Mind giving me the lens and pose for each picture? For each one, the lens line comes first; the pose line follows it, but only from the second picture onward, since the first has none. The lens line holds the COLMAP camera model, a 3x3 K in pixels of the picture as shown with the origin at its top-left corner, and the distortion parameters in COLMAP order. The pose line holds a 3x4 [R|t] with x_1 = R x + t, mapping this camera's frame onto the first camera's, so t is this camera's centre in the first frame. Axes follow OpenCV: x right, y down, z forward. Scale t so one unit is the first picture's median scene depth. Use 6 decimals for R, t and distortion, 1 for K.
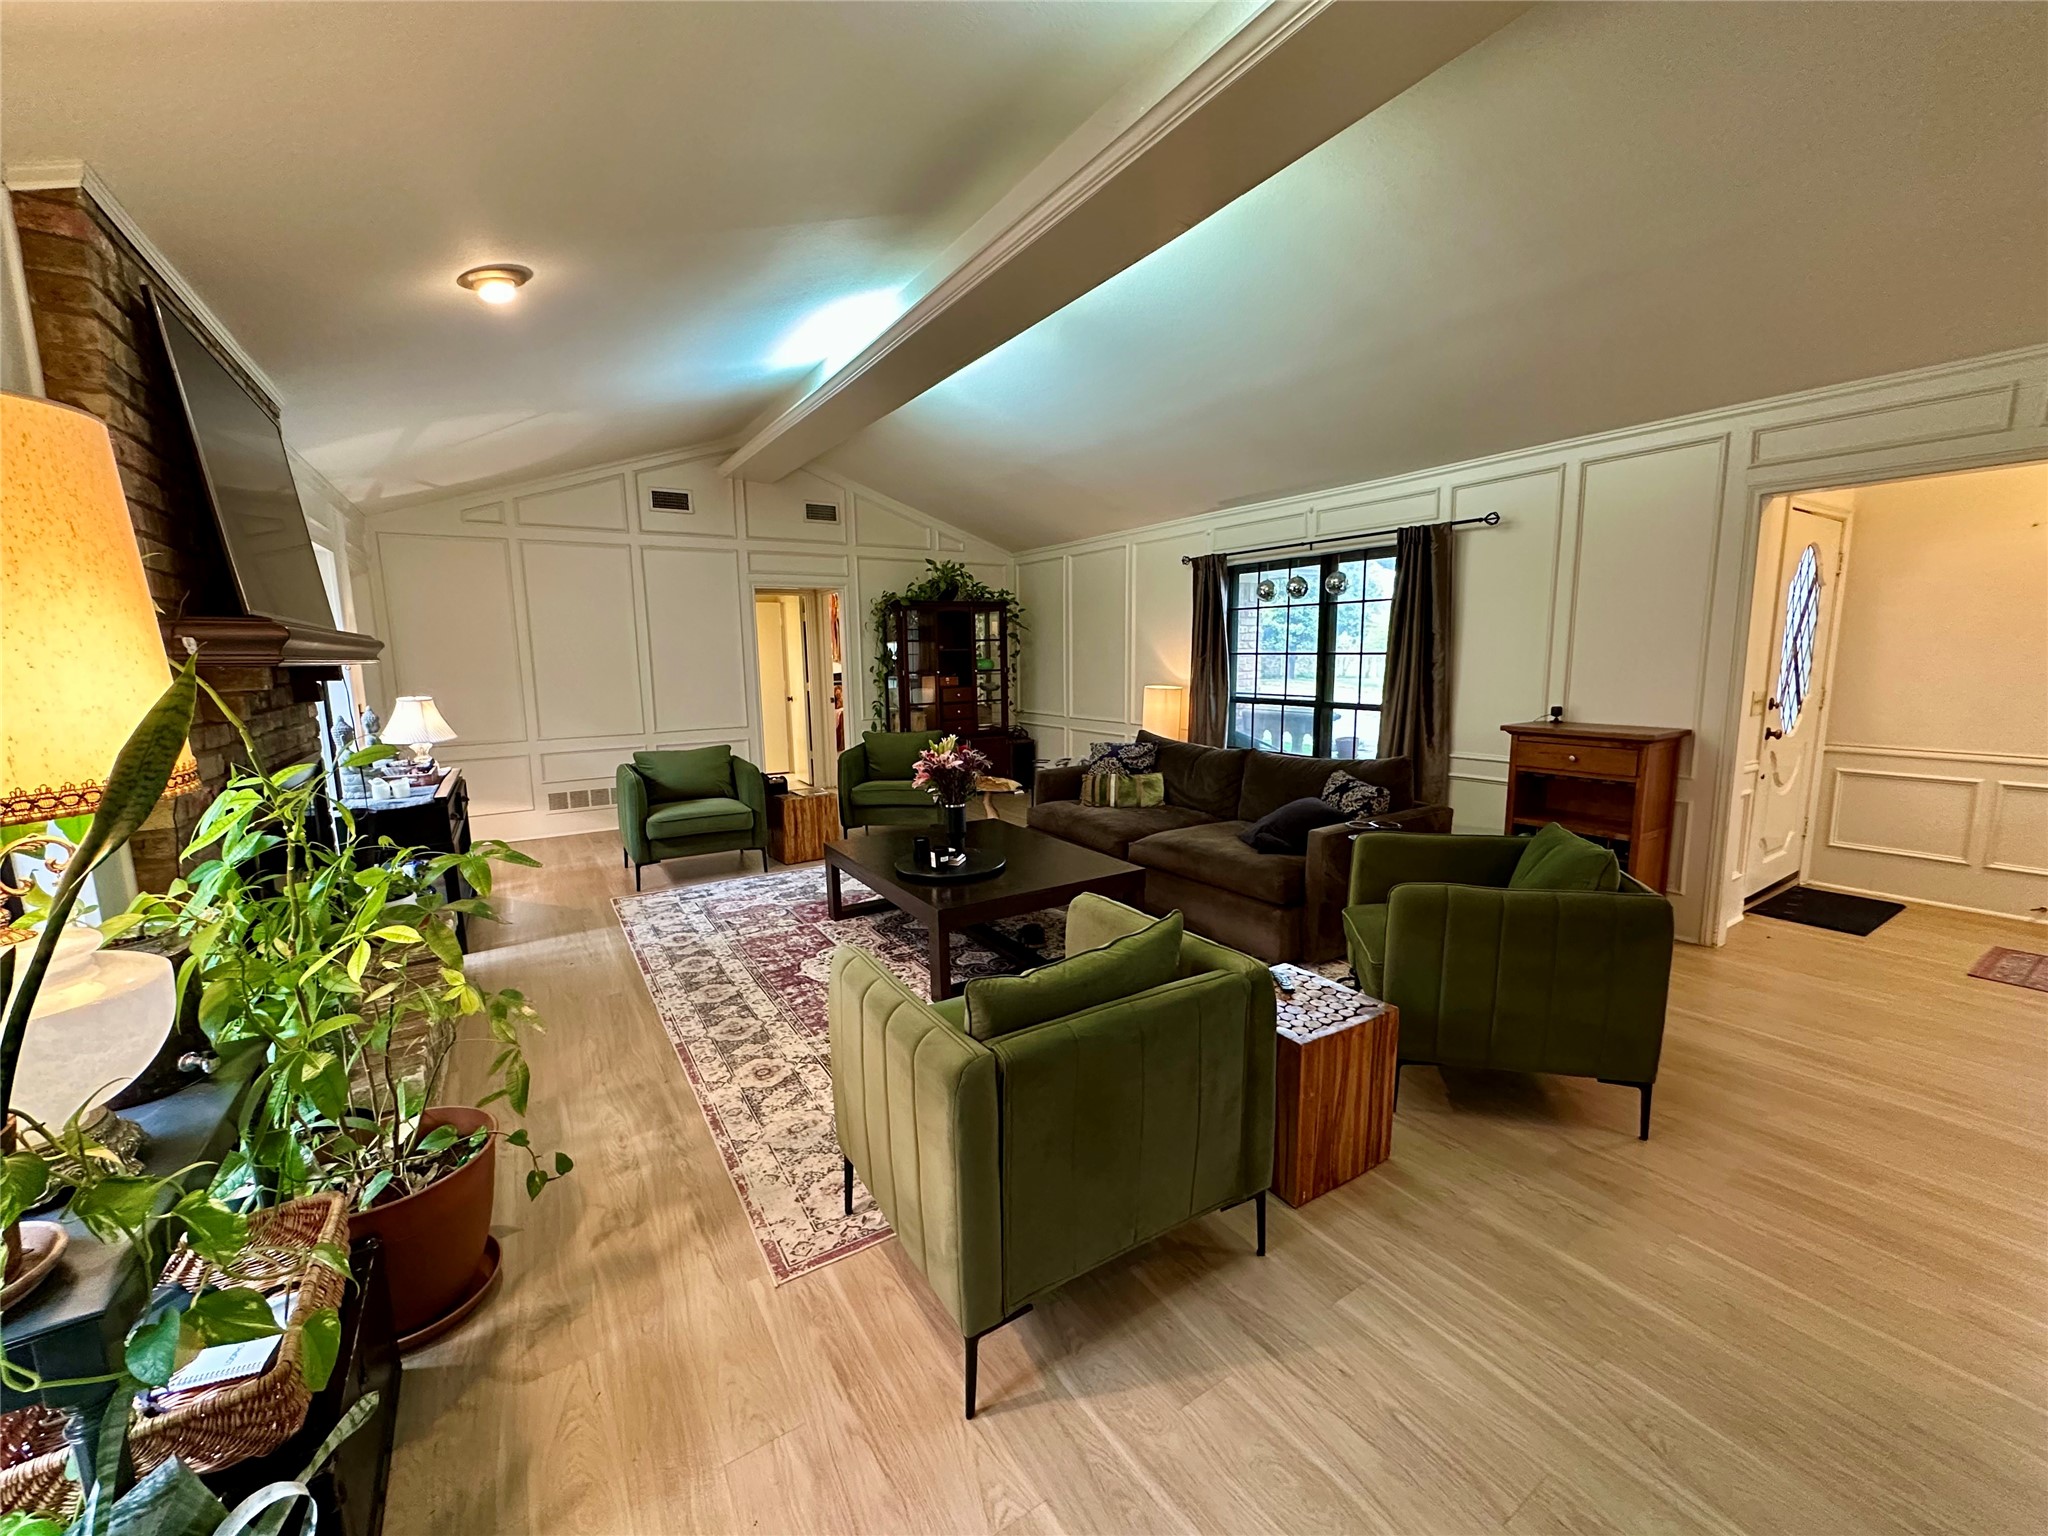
lens RADIAL K [[820.6, 0, 1027.4], [0, 820.6, 774.6], [0, 0, 1]] dist [-0.006285, 0.001086]
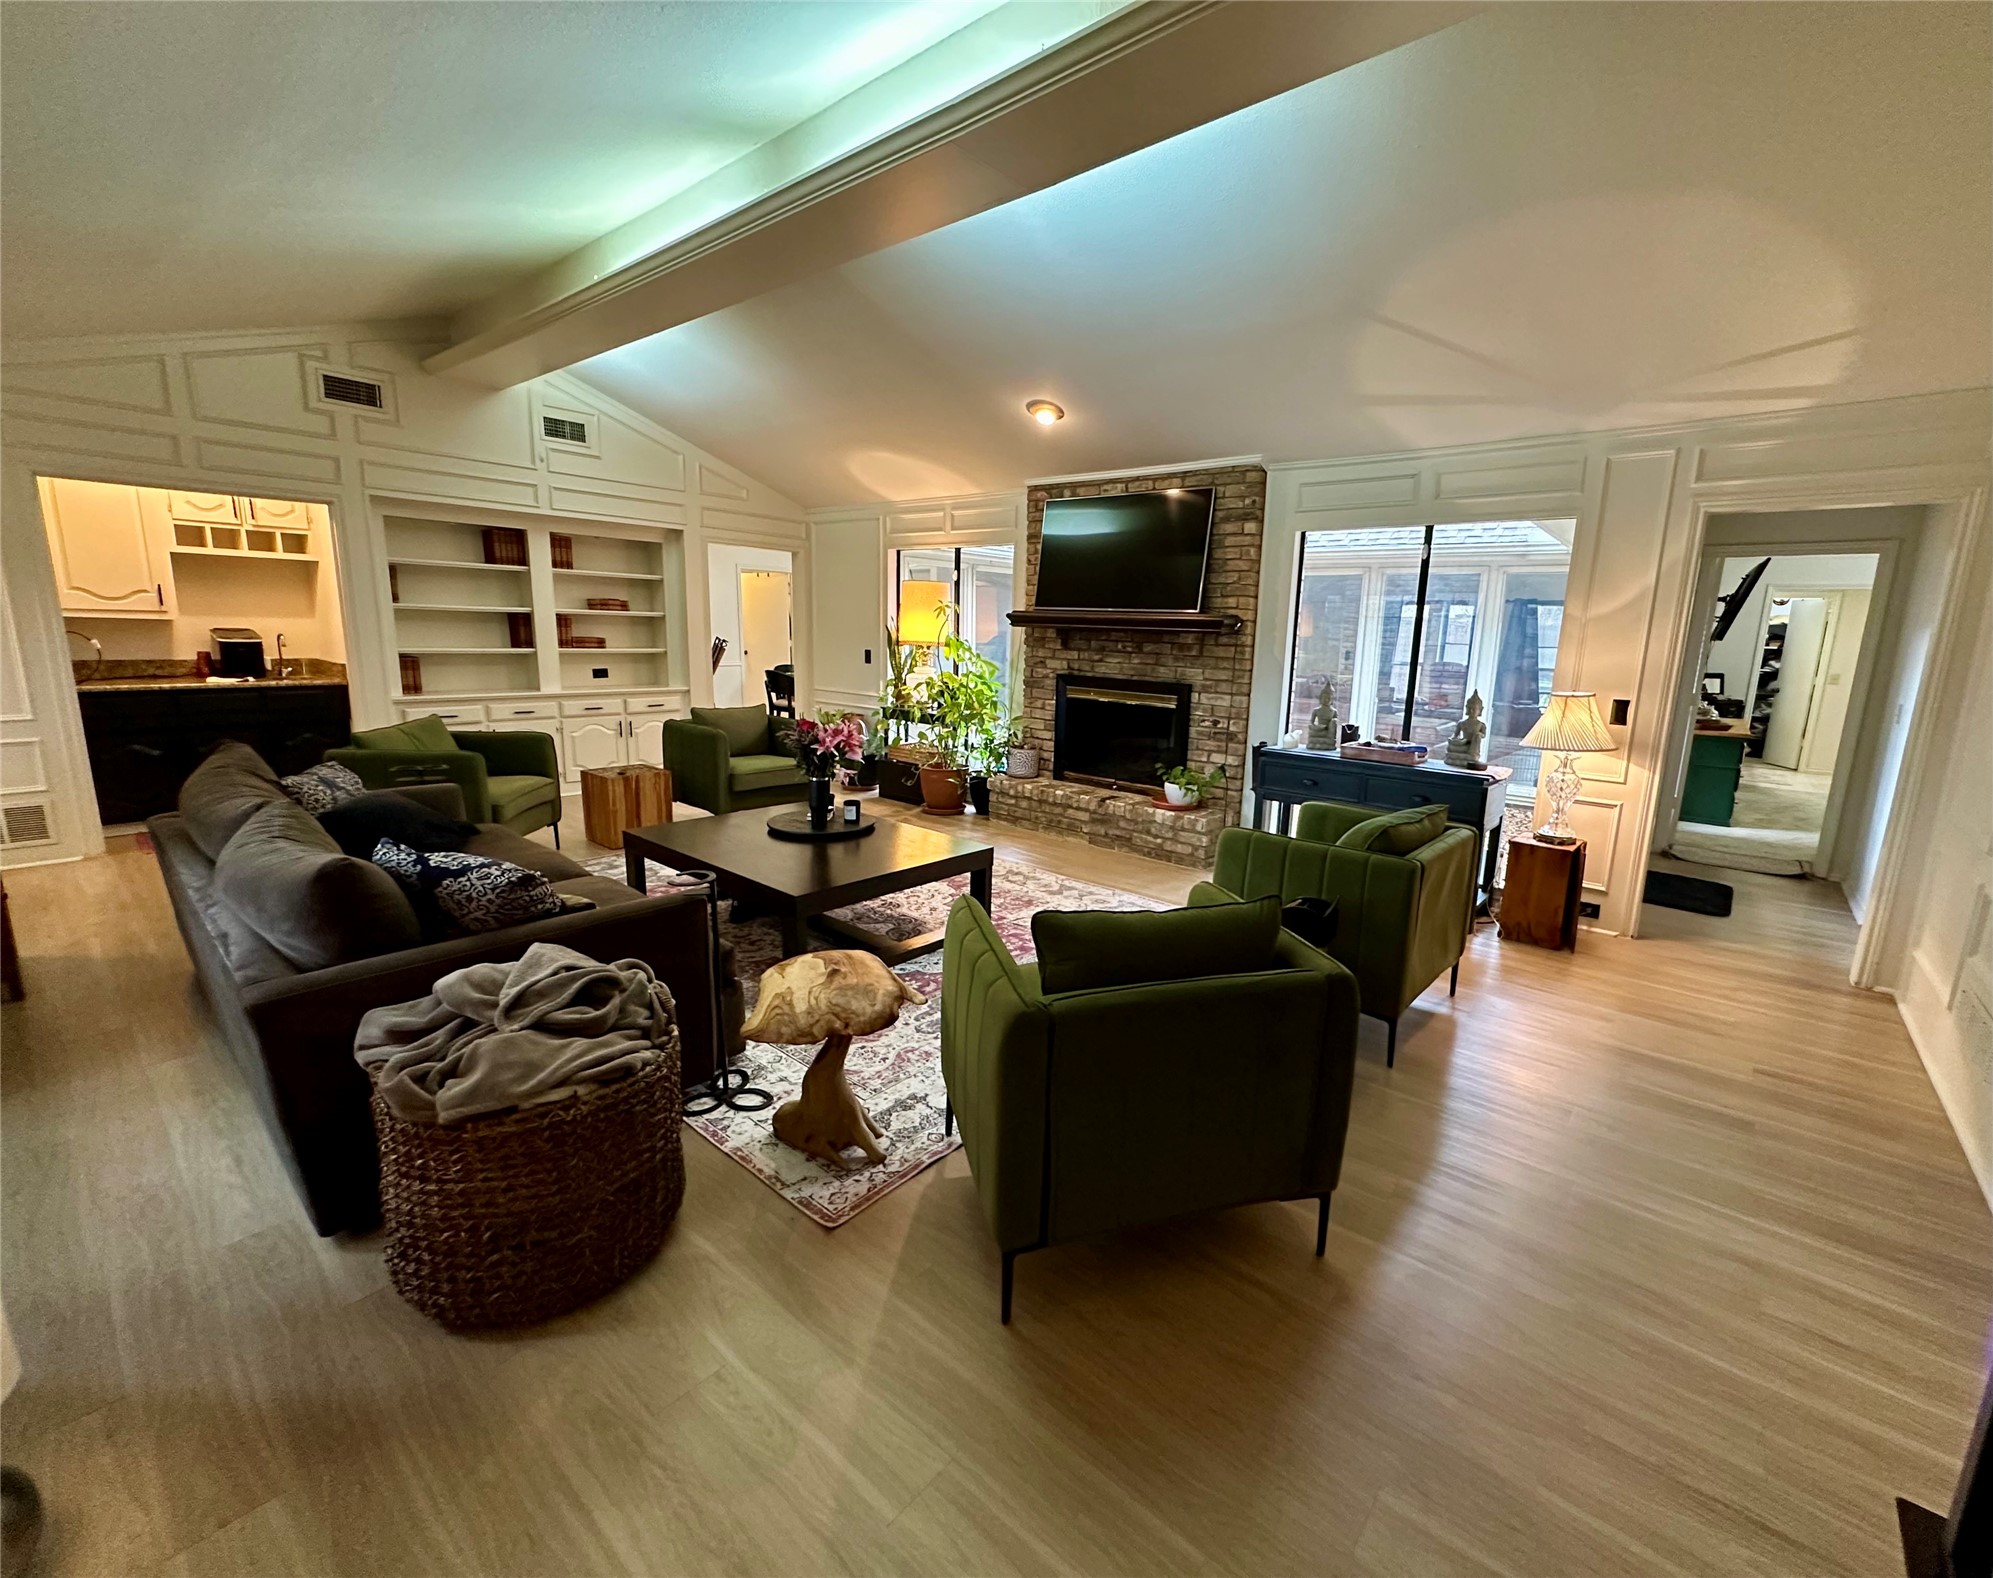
lens RADIAL K [[848.6, 0, 1038.4], [0, 848.6, 789.1], [0, 0, 1]] dist [-0.015458, -0.000187]
pose [[-0.954105, 0.043022, -0.296366, -0.035802], [-0.060080, 0.942009, 0.330167, -0.292177], [0.293384, 0.332820, -0.896190, 1.941965]]
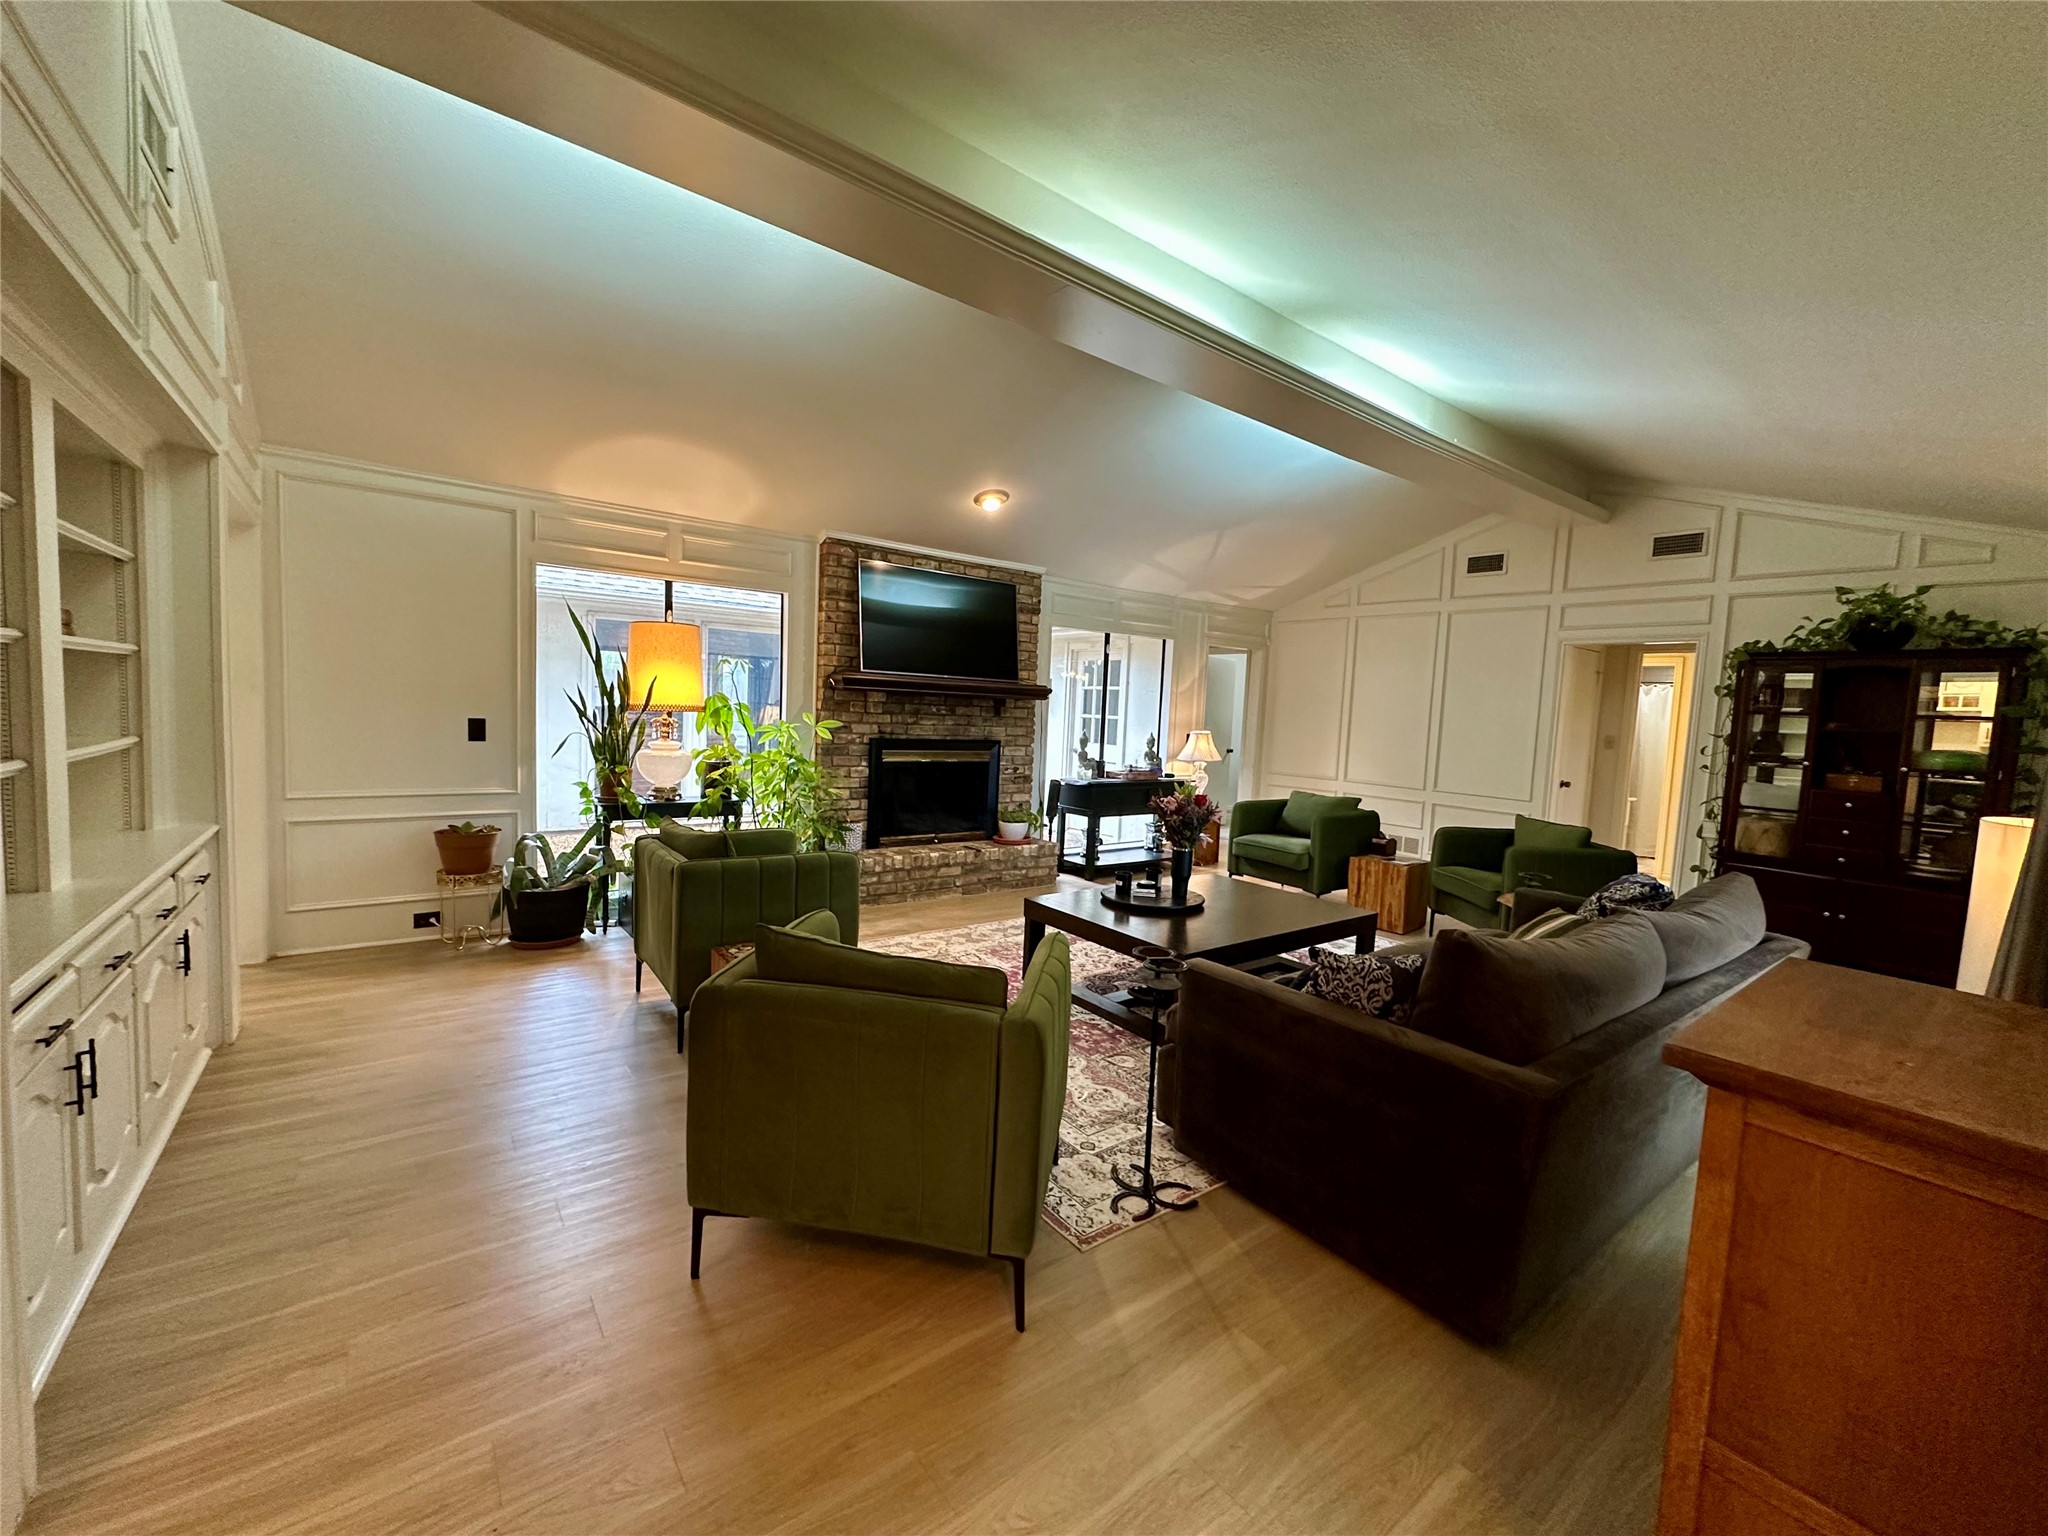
lens RADIAL K [[820.6, 0, 1025.3], [0, 820.6, 763.4], [0, 0, 1]] dist [-0.006285, 0.001086]
pose [[0.076040, 0.091564, -0.992892, 0.888840], [-0.193621, 0.978176, 0.075378, -0.104602], [0.978125, 0.186512, 0.092109, 0.670734]]
